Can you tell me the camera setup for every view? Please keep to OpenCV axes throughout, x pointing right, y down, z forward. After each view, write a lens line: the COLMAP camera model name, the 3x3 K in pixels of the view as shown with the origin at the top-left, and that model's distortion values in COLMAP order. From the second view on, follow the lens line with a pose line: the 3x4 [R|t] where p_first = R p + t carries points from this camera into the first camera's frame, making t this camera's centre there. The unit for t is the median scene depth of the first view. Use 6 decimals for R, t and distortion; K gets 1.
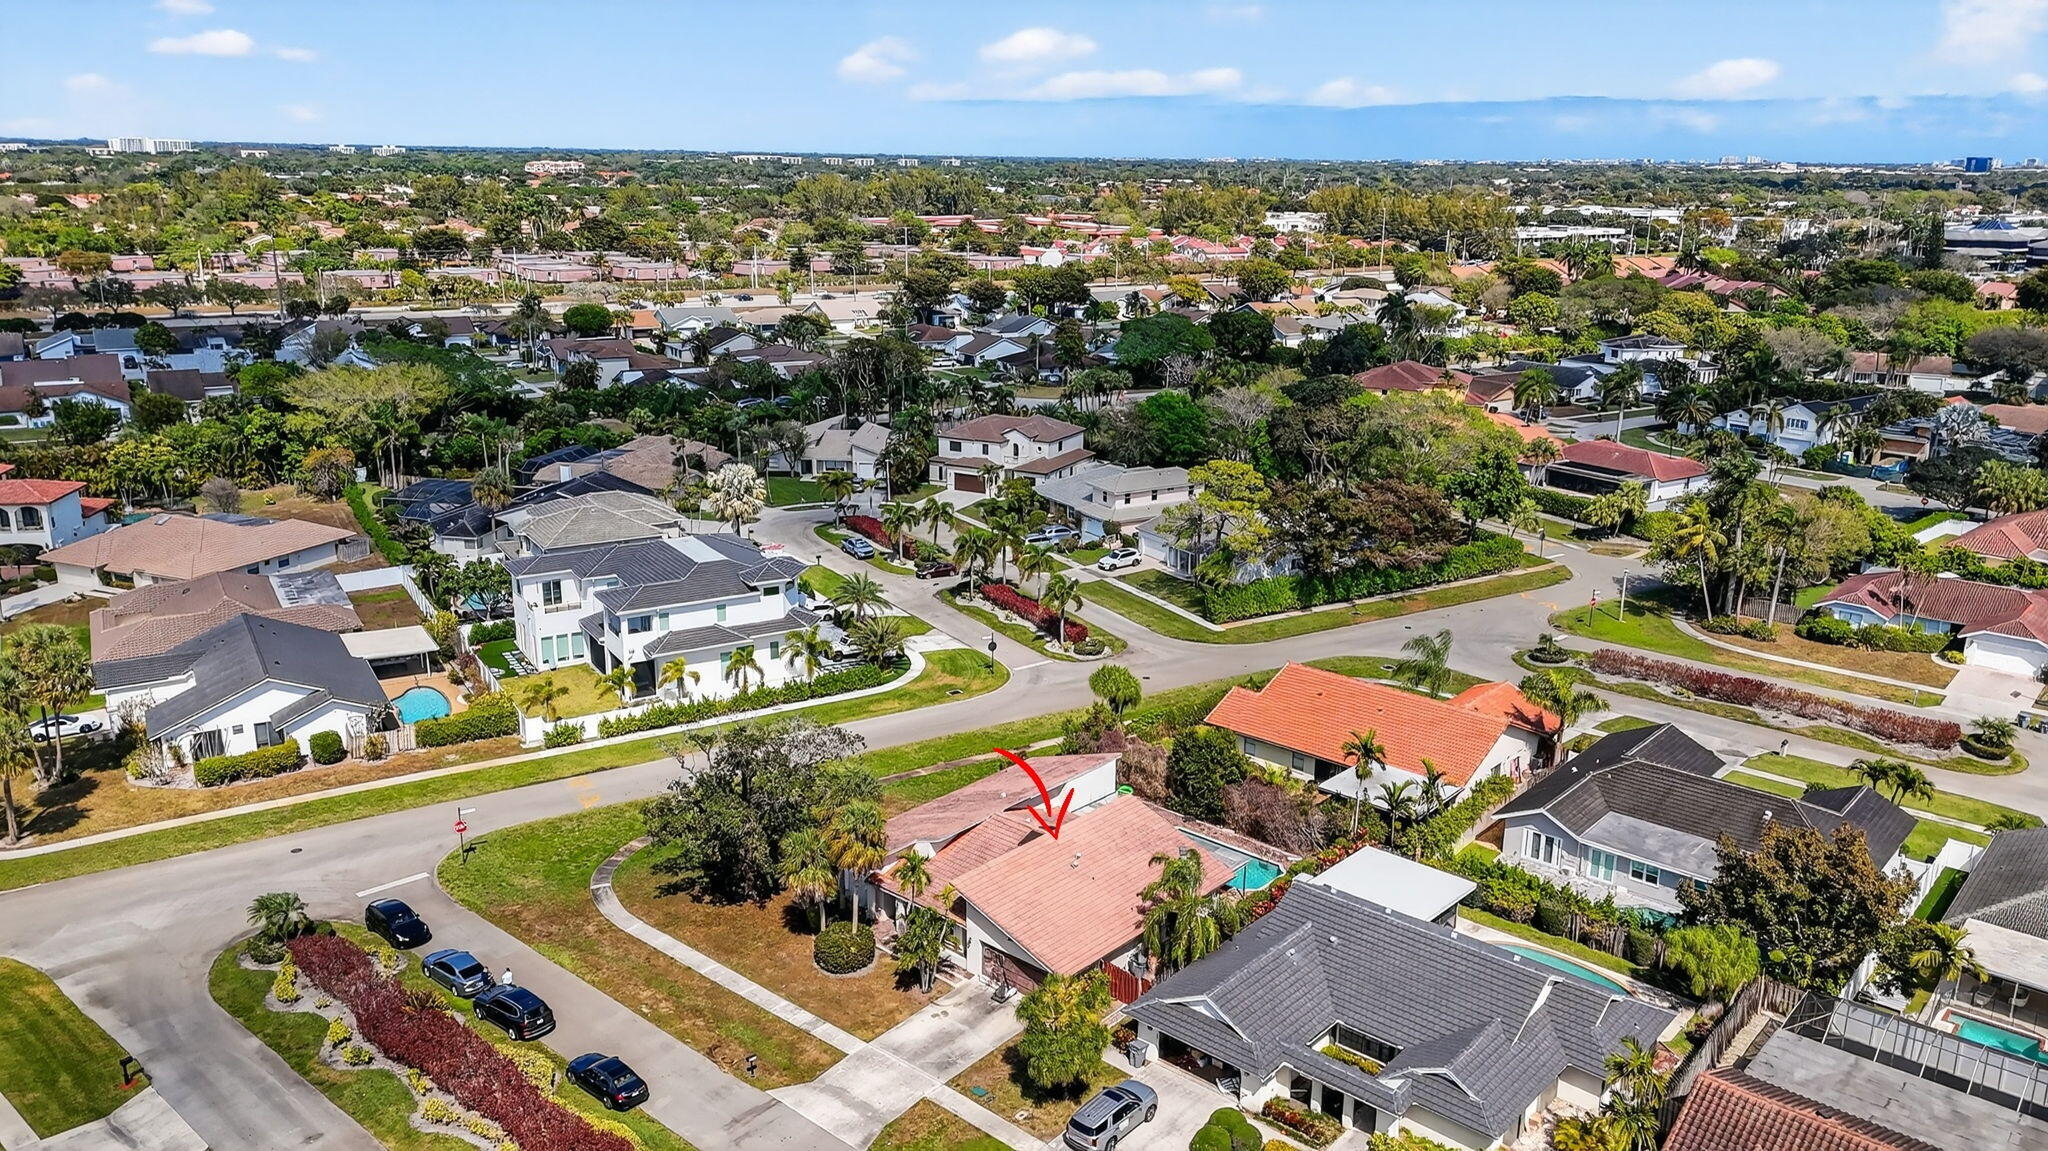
lens RADIAL K [[1505.5, 0, 1021.7], [0, 1505.5, 556.7], [0, 0, 1]] dist [0.077749, -0.055030]
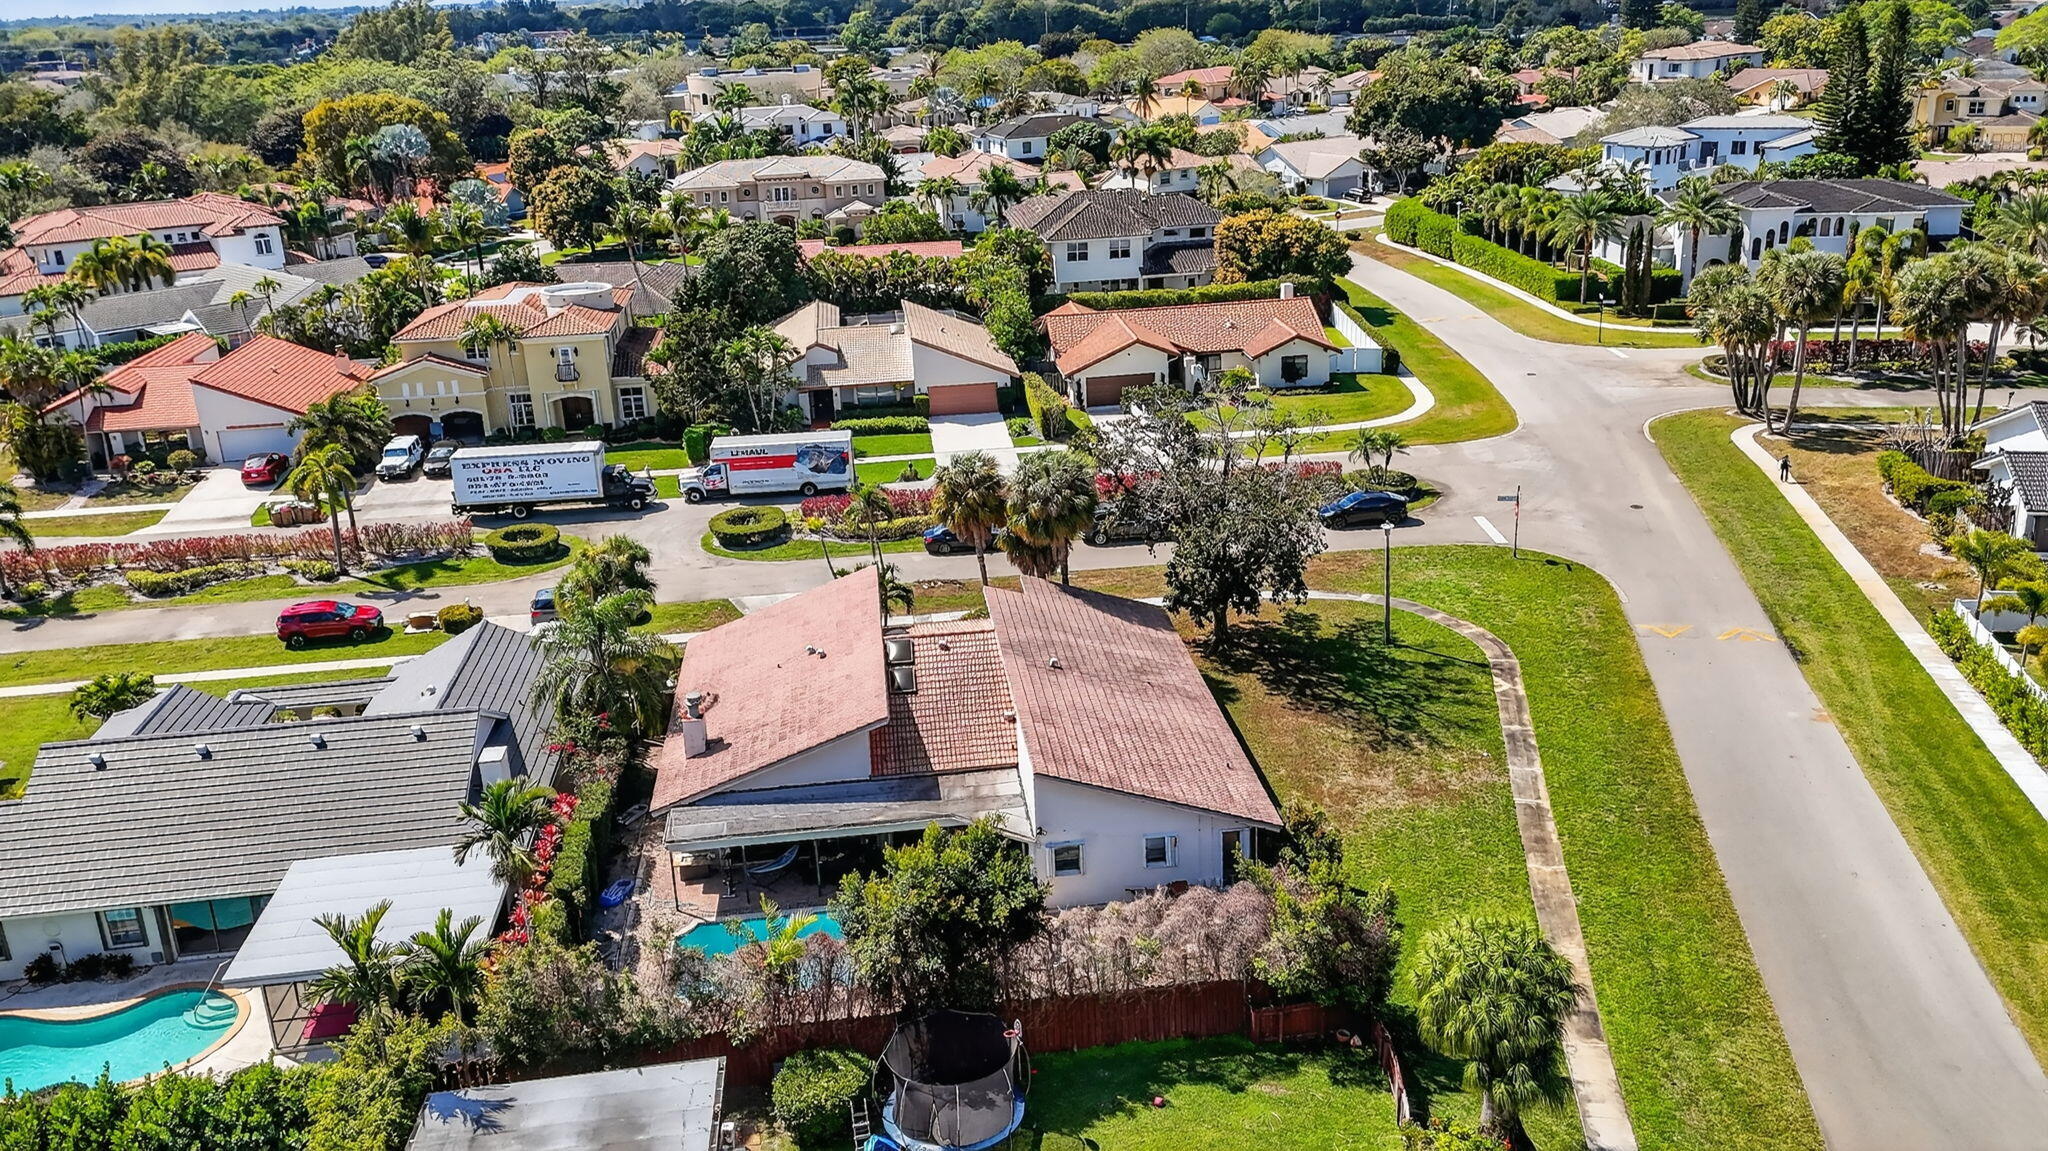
lens RADIAL K [[1666.0, 0, 1028.4], [0, 1666.0, 586.3], [0, 0, 1]] dist [0.062768, -0.028783]
pose [[-0.665450, 0.271162, -0.695448, 0.291647], [-0.160431, 0.857953, 0.488035, -0.120974], [0.728998, 0.436335, -0.527422, 0.883802]]
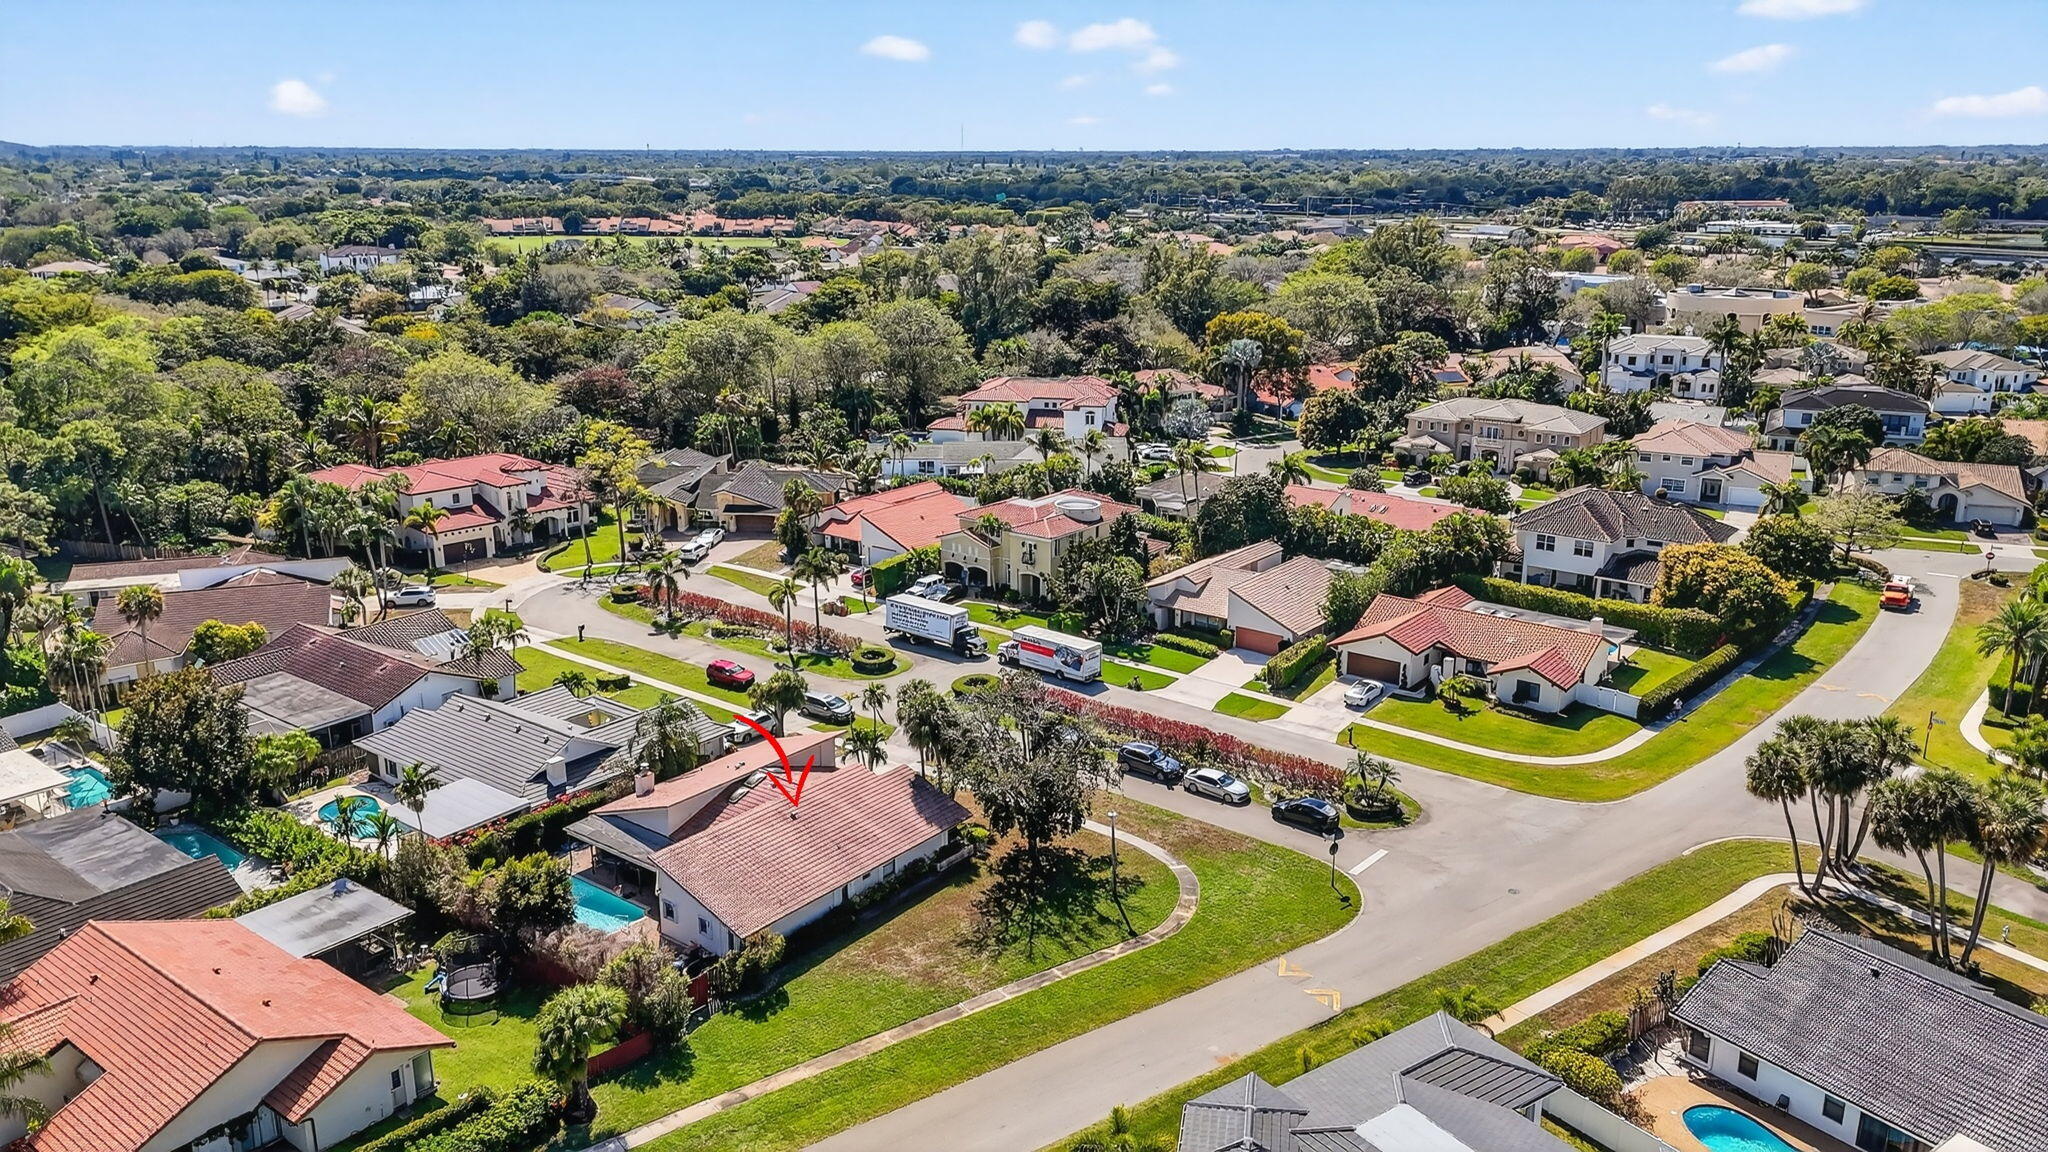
lens RADIAL K [[1505.5, 0, 1014.2], [0, 1505.5, 558.0], [0, 0, 1]] dist [0.077749, -0.055030]
pose [[-0.998191, 0.008541, -0.059507, -0.067661], [-0.022659, 0.863405, 0.504002, -0.332292], [0.055683, 0.504439, -0.861650, 1.195752]]
